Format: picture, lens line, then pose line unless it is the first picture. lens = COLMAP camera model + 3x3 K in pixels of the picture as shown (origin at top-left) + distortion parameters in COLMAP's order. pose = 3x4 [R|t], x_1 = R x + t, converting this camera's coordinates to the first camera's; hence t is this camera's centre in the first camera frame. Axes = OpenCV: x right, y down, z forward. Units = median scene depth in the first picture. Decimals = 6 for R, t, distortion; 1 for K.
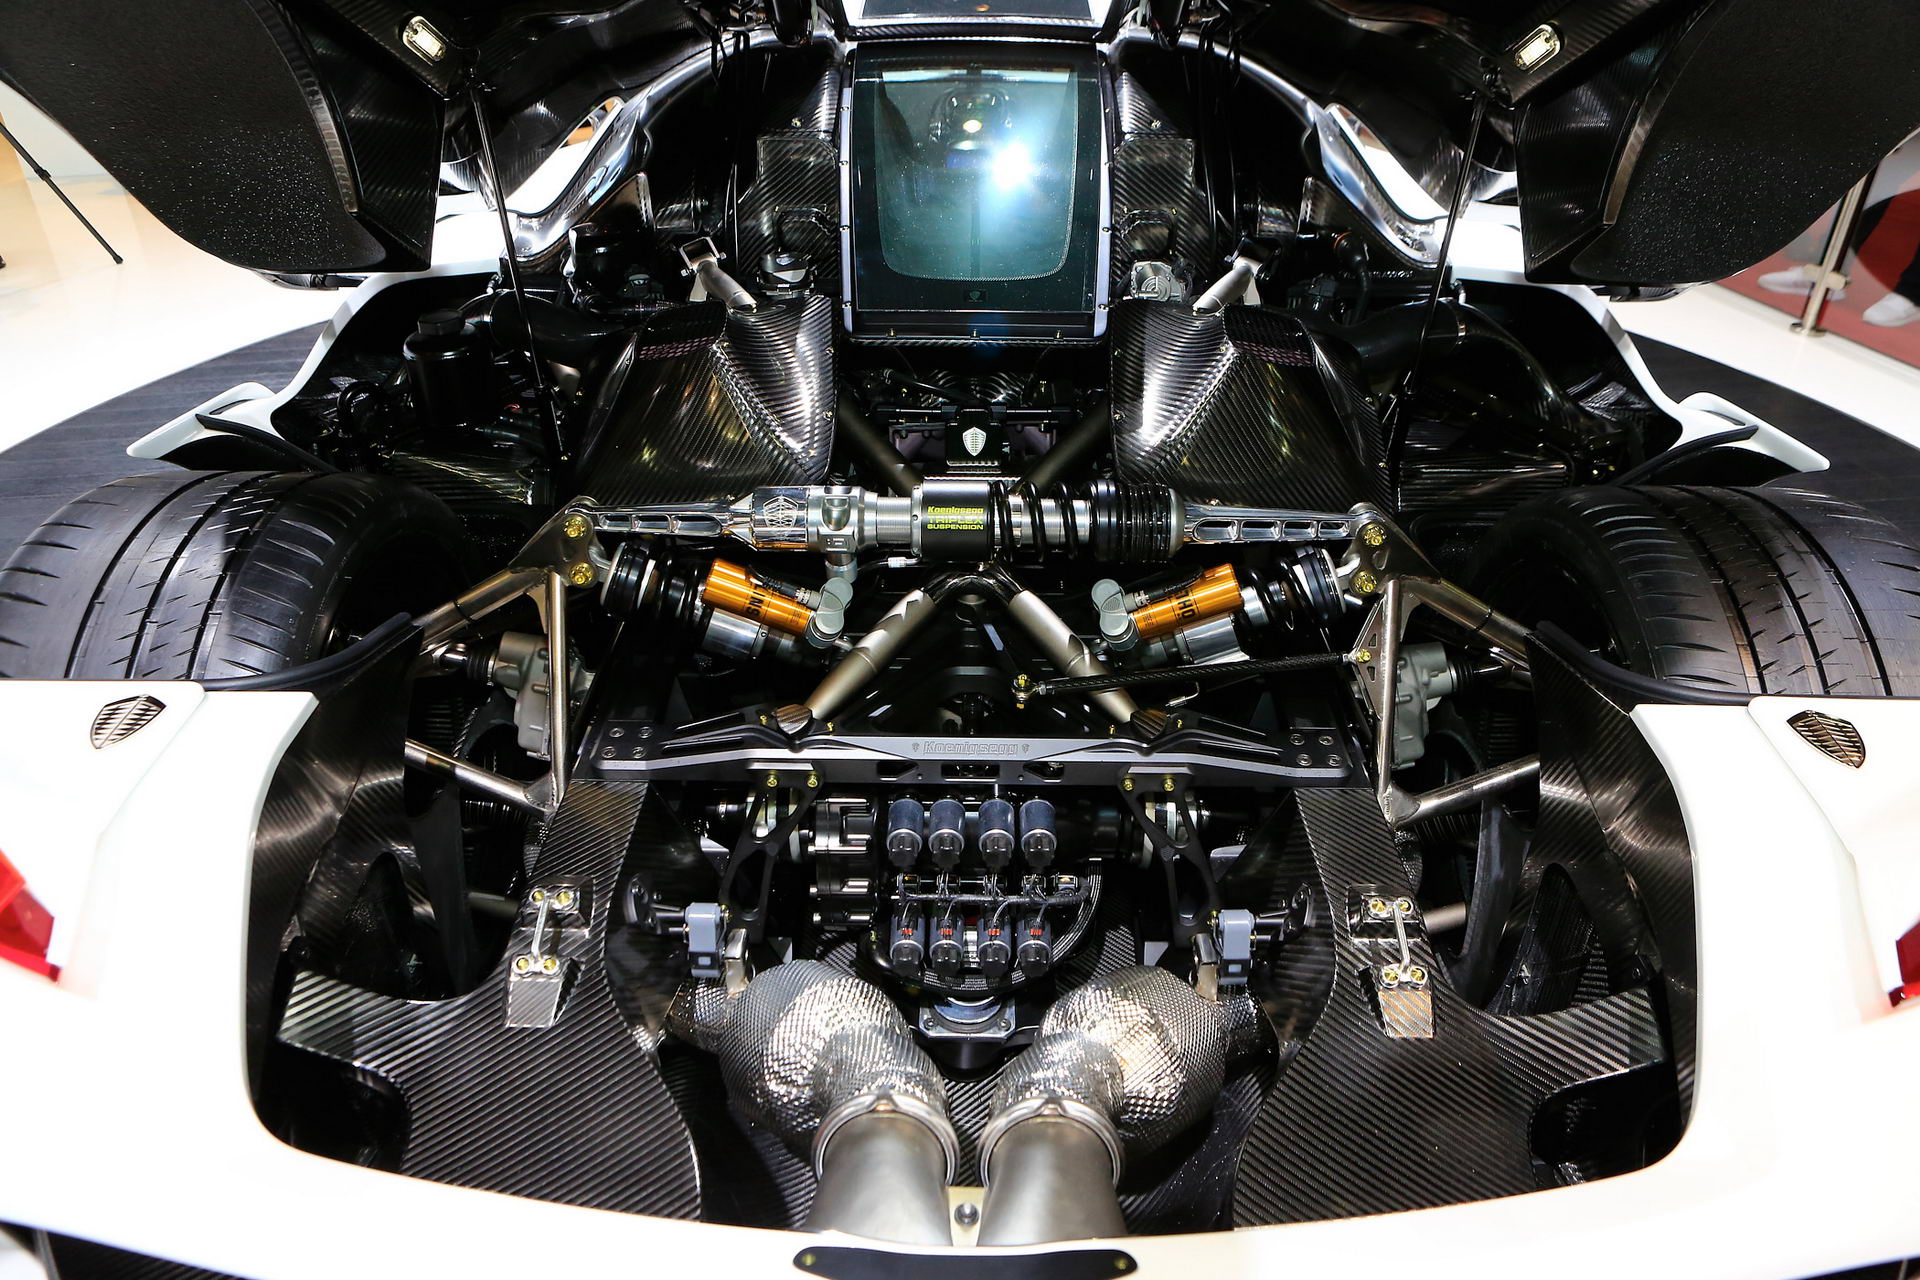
lens RADIAL K [[1386.4, 0, 954.0], [0, 1386.4, 652.5], [0, 0, 1]] dist [-0.094449, 0.078163]
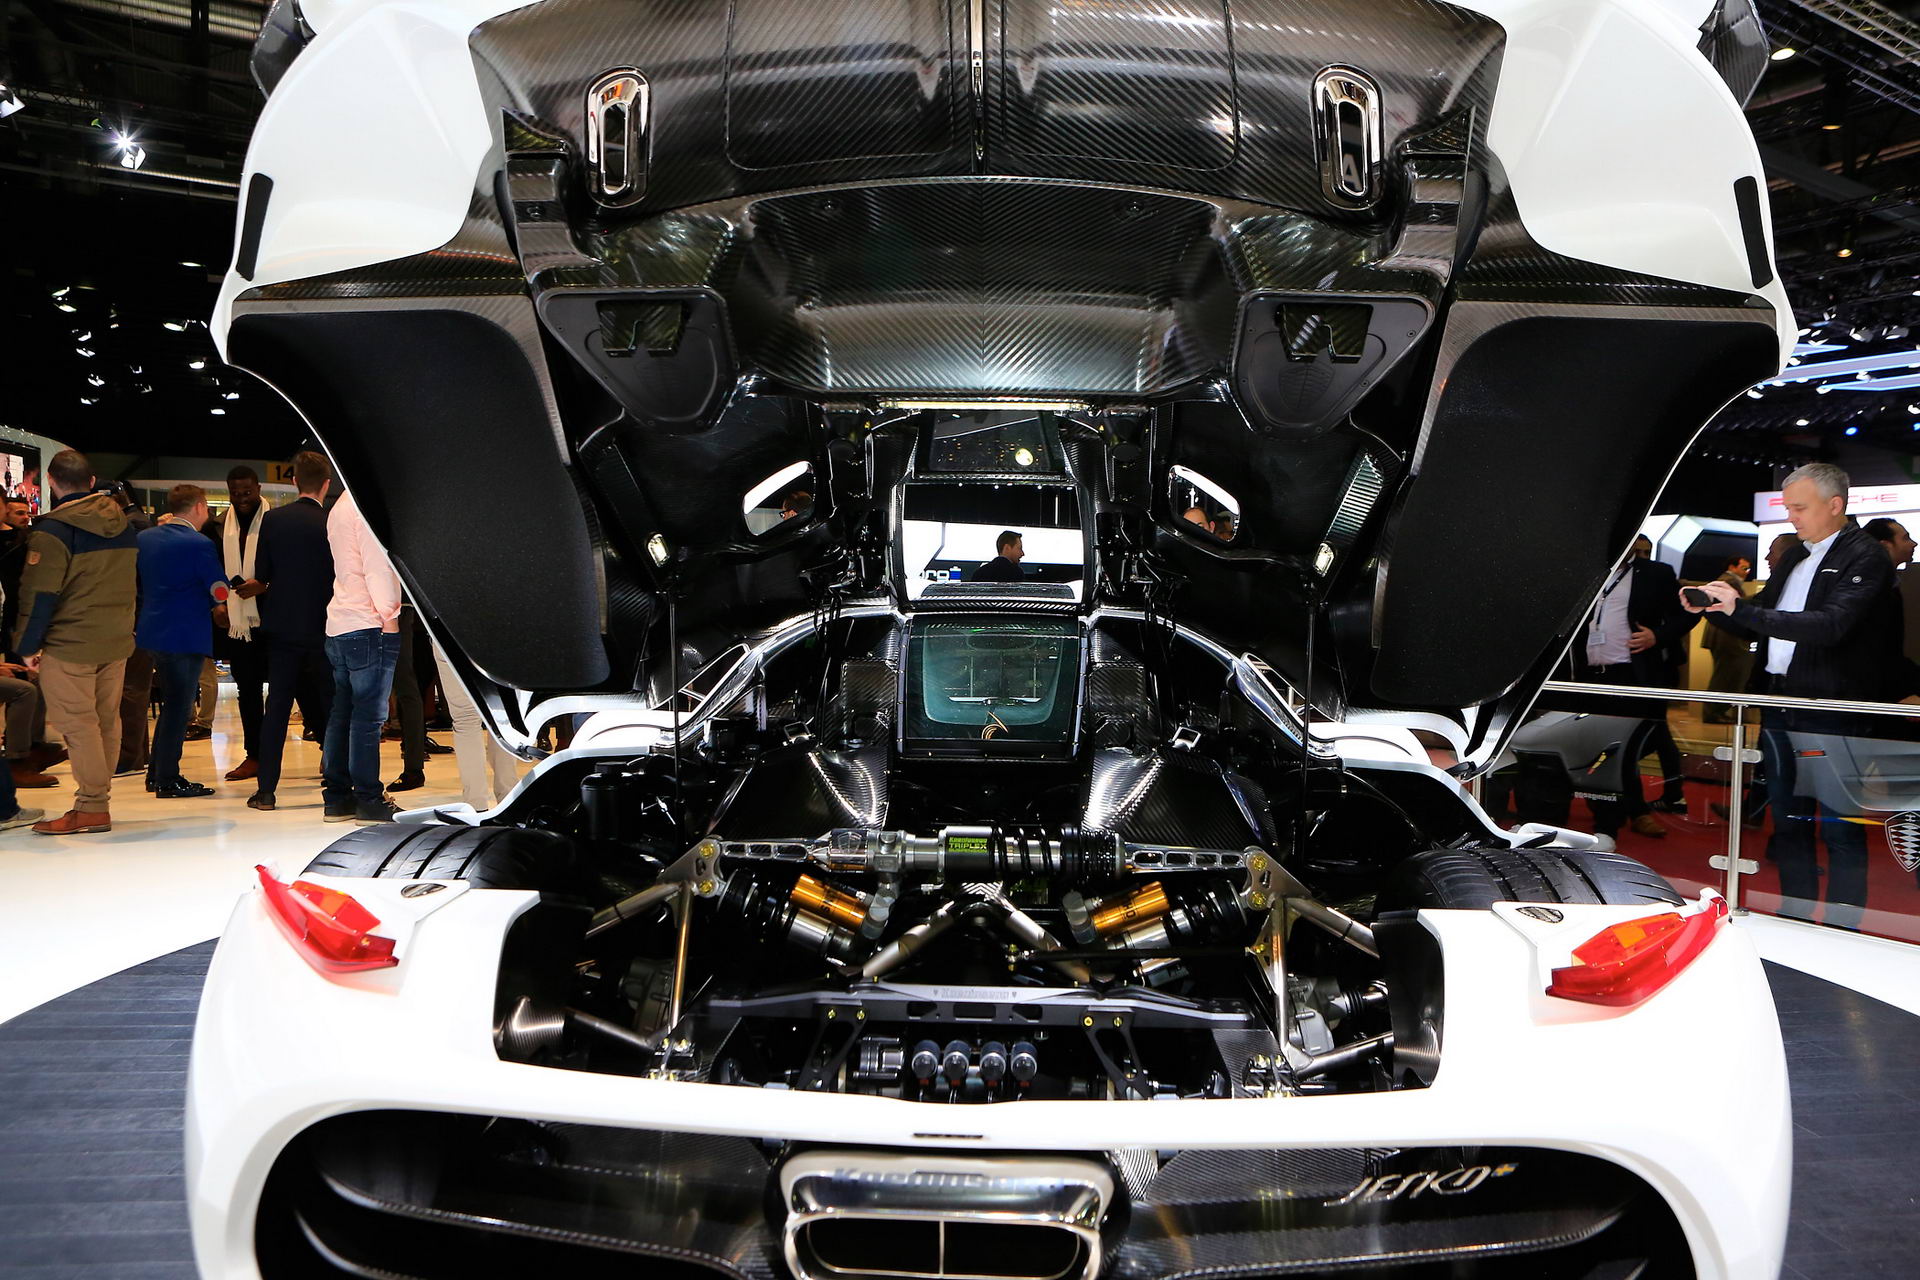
lens RADIAL K [[1386.4, 0, 953.5], [0, 1386.4, 646.6], [0, 0, 1]] dist [-0.094449, 0.078163]
pose [[0.999245, 0.014398, -0.036084, 0.033796], [-0.030293, 0.870282, -0.491621, 0.421523], [0.024324, 0.492343, 0.870061, -0.358561]]
